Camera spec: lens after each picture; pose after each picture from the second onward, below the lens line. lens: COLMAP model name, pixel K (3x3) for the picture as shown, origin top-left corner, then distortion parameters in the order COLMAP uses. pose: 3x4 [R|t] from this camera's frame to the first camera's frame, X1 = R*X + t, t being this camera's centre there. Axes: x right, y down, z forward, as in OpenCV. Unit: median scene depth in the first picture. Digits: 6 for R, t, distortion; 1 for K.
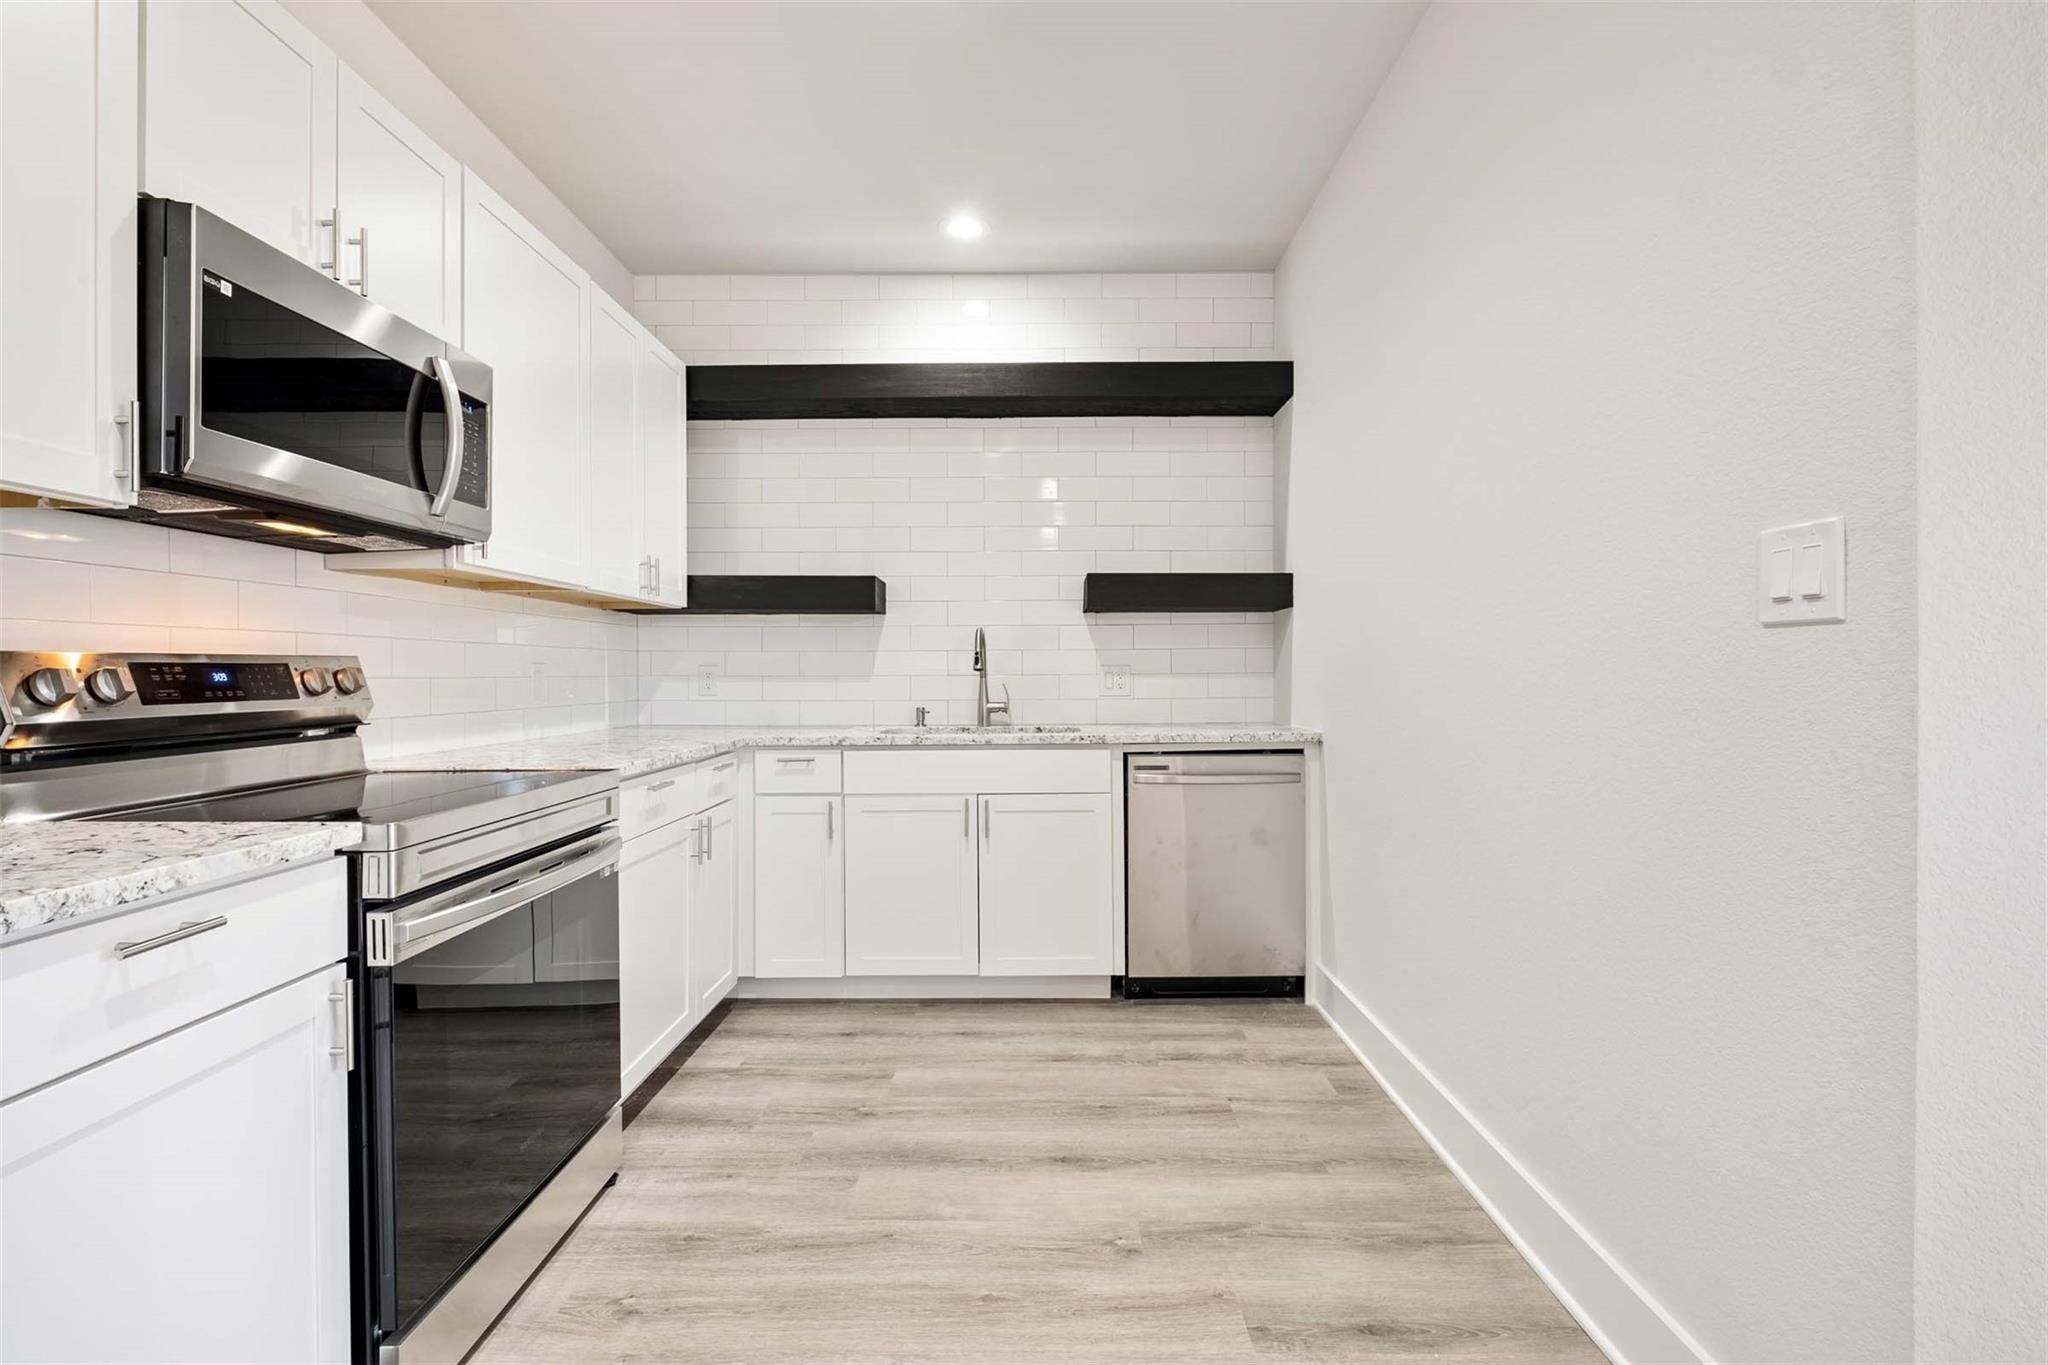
lens RADIAL K [[957.1, 0, 1028.6], [0, 957.1, 678.9], [0, 0, 1]] dist [0.017453, 0.000214]
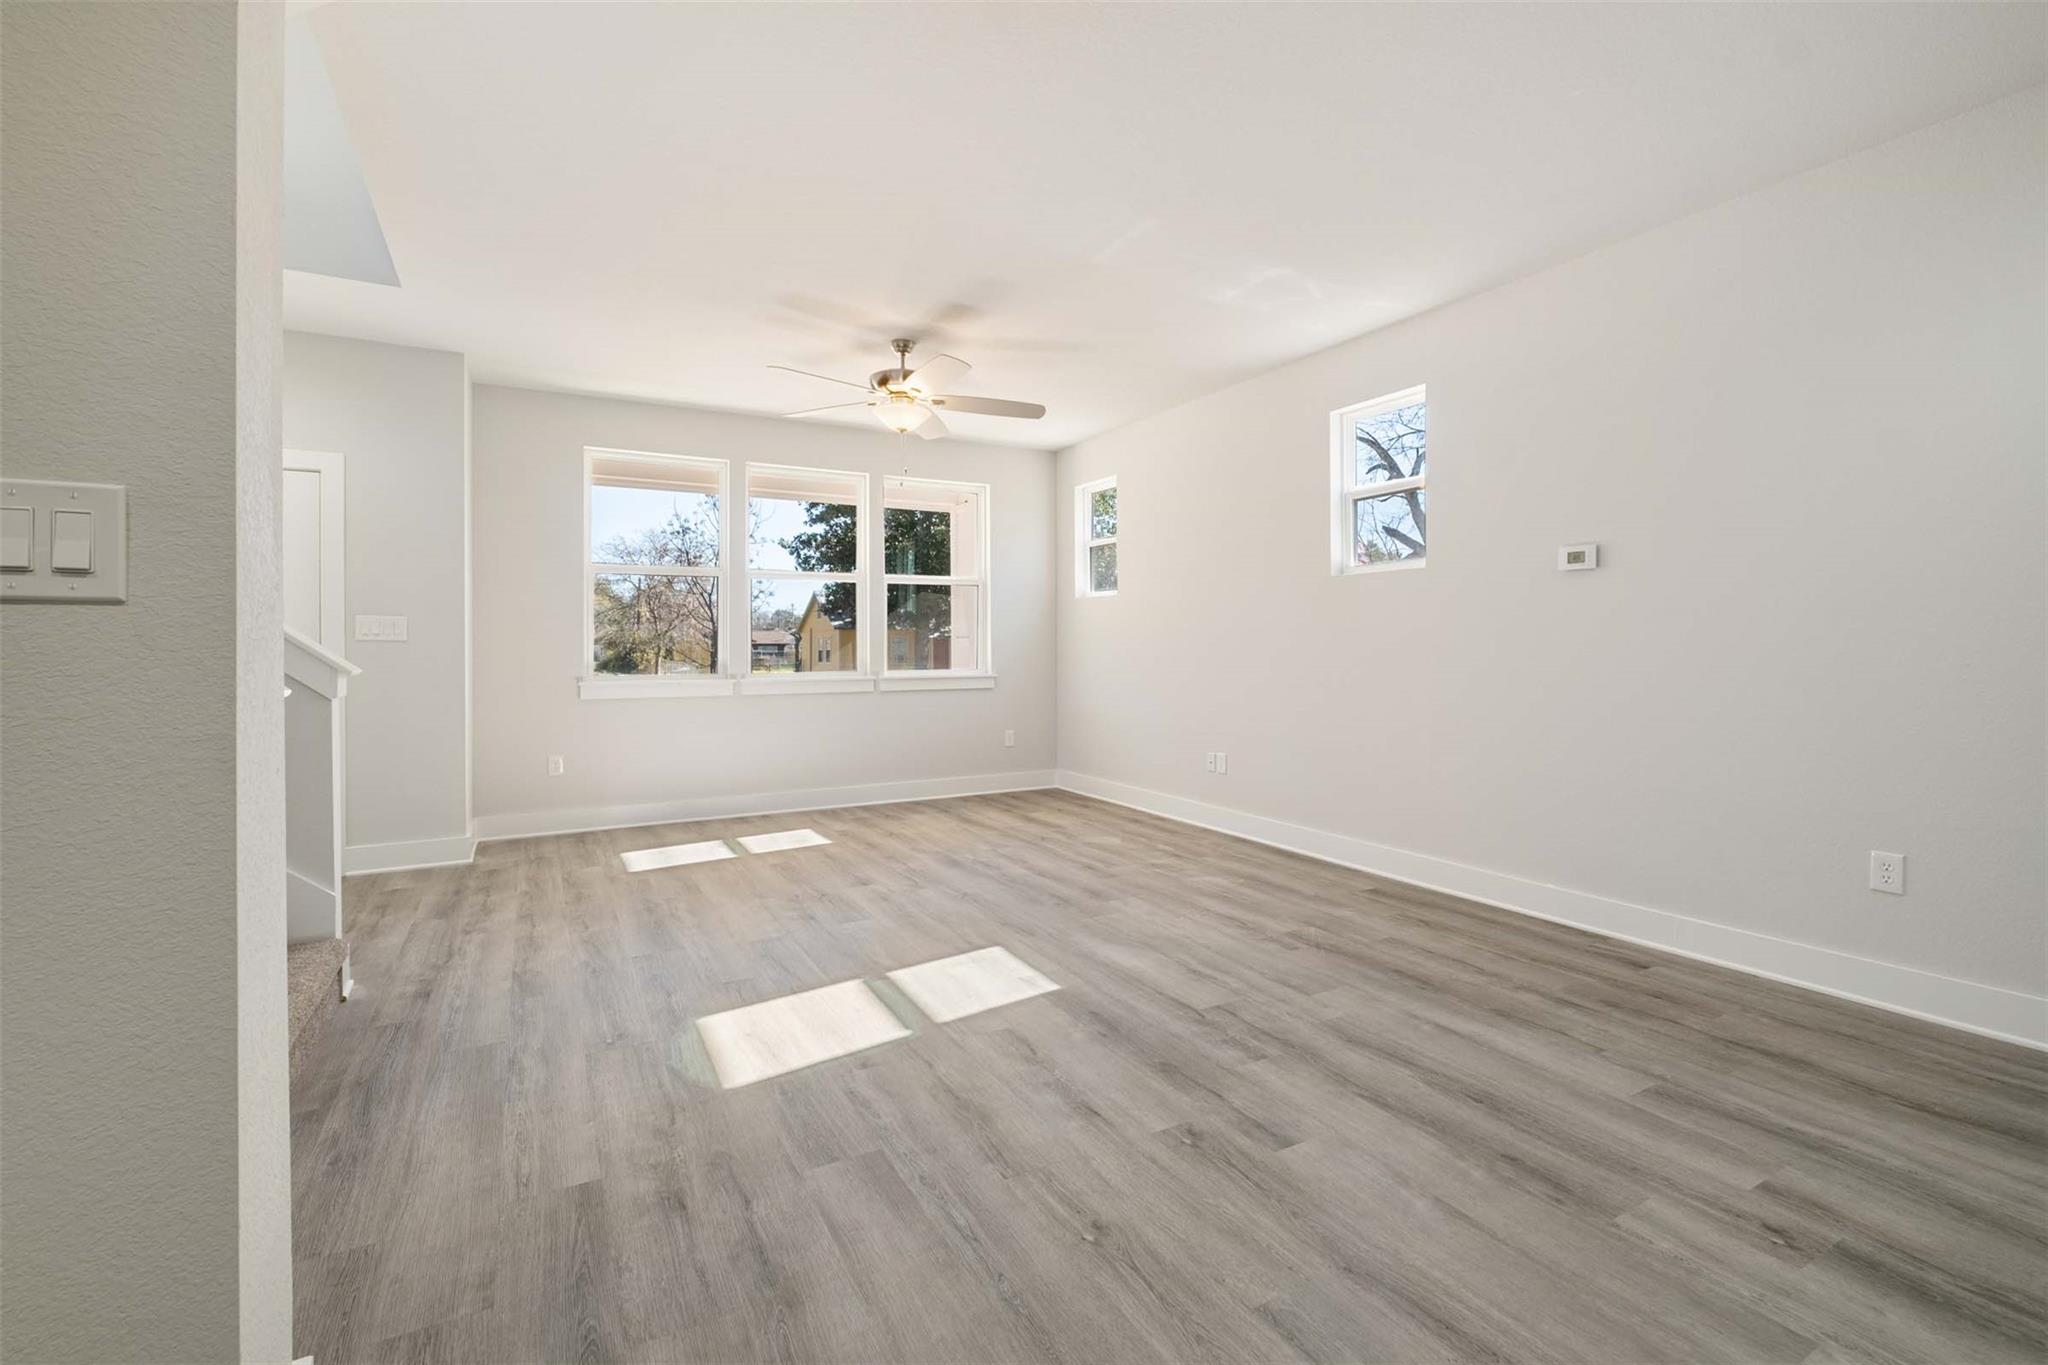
lens RADIAL K [[888.1, 0, 1027.7], [0, 888.1, 653.4], [0, 0, 1]] dist [0.003204, -0.009052]
pose [[-0.494925, 0.001530, 0.868934, -0.184863], [0.016154, 0.999842, 0.007440, -0.002937], [-0.868786, 0.017719, -0.494871, 0.434147]]
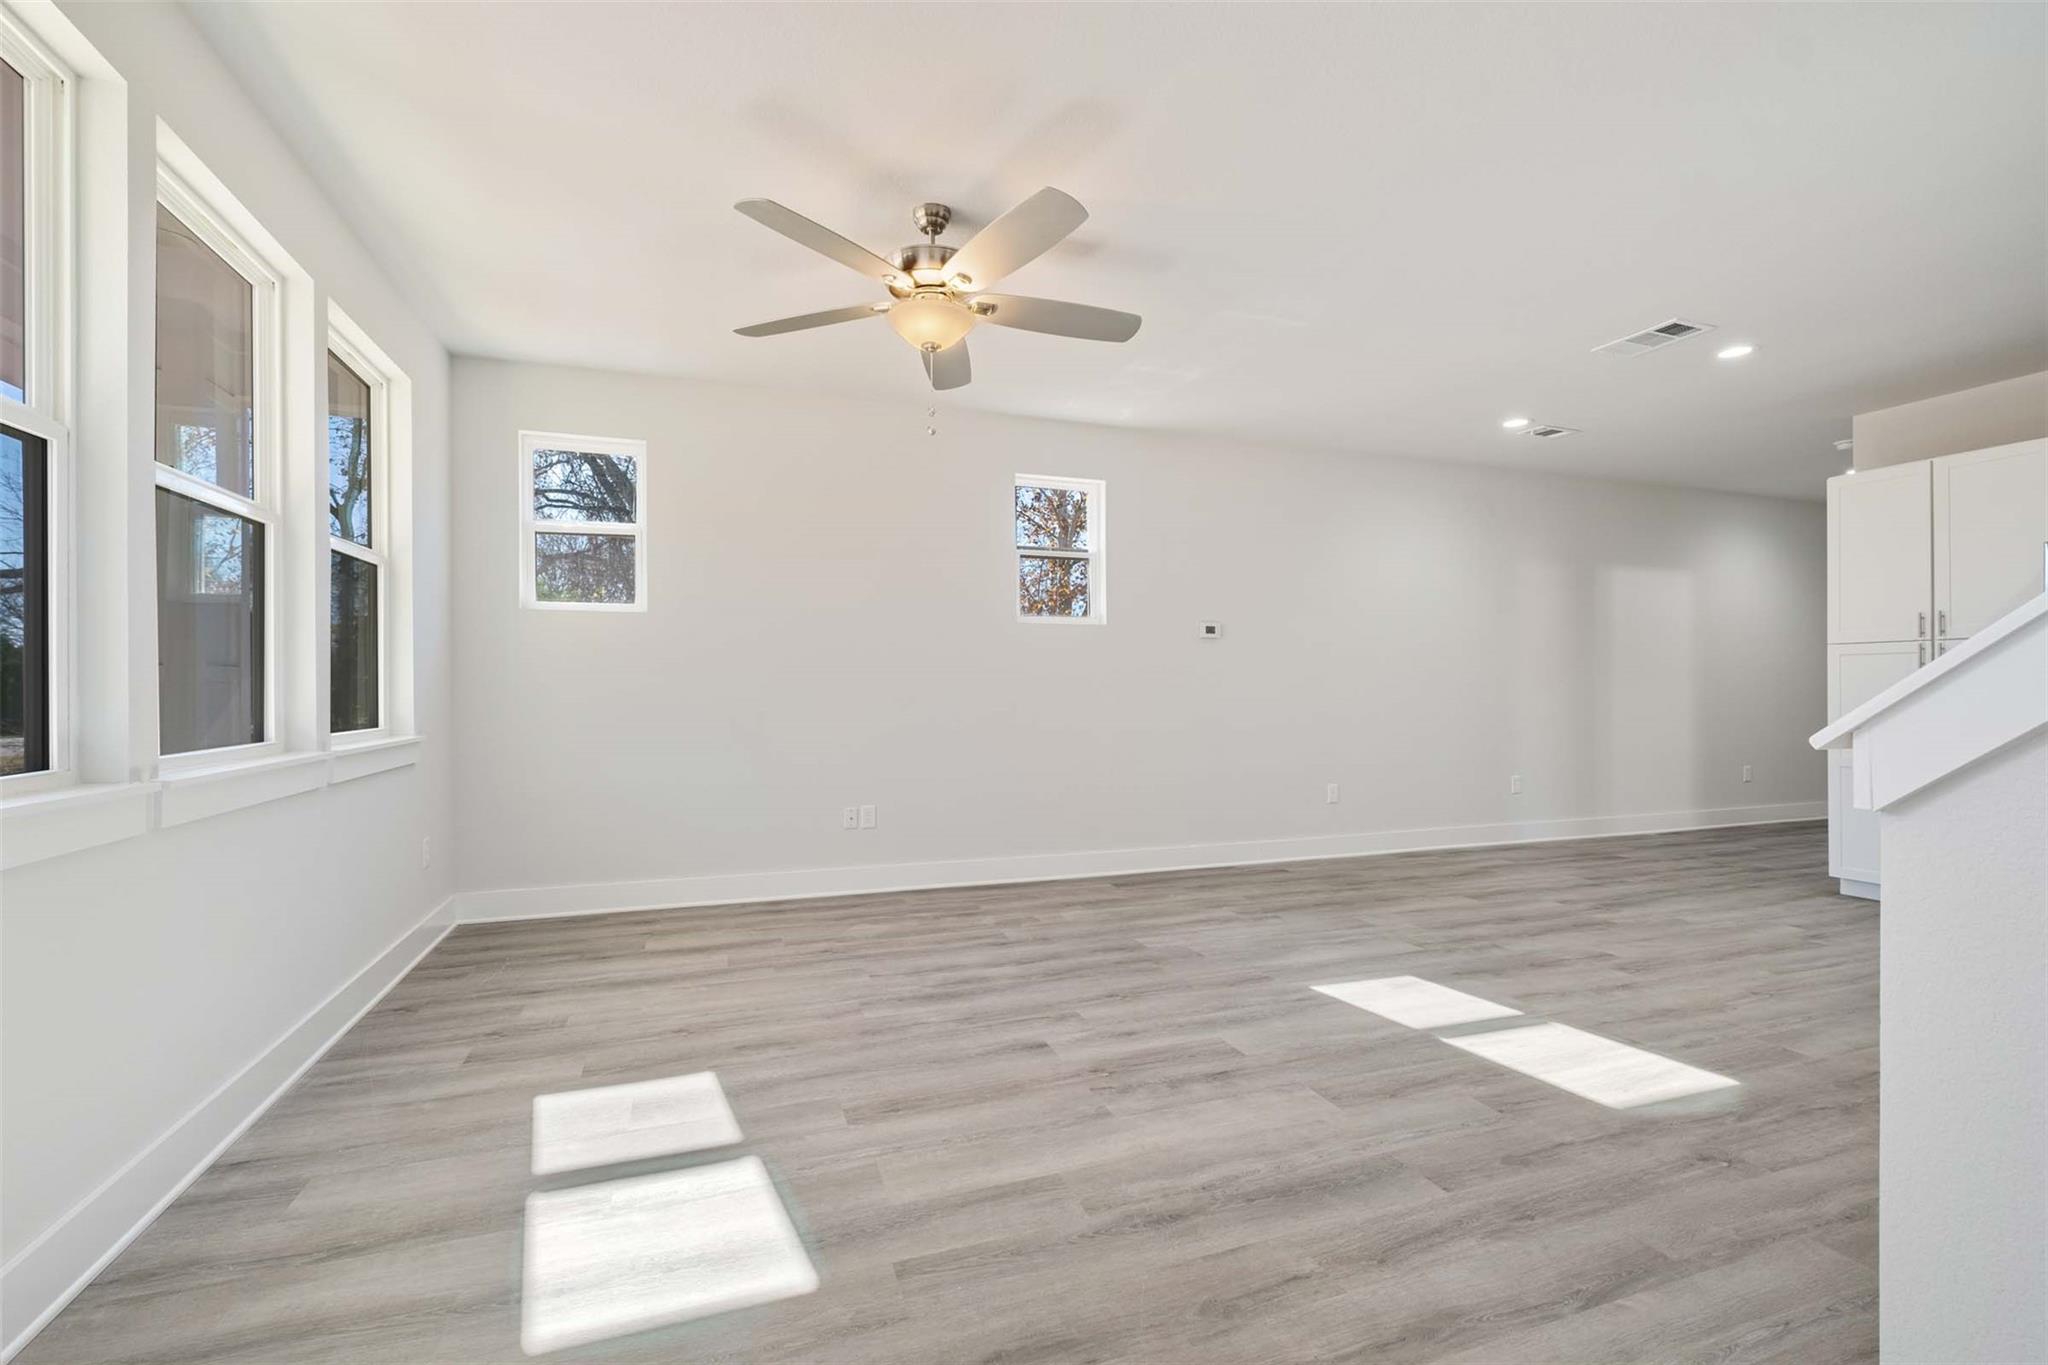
lens RADIAL K [[895.8, 0, 1024.0], [0, 895.8, 682.5], [0, 0, 1]] dist [0.017822, -0.018243]
pose [[-0.938709, 0.003971, -0.344688, 2.711615], [0.001492, 0.999971, 0.007457, -0.024384], [0.344708, 0.006486, -0.938688, 1.122134]]
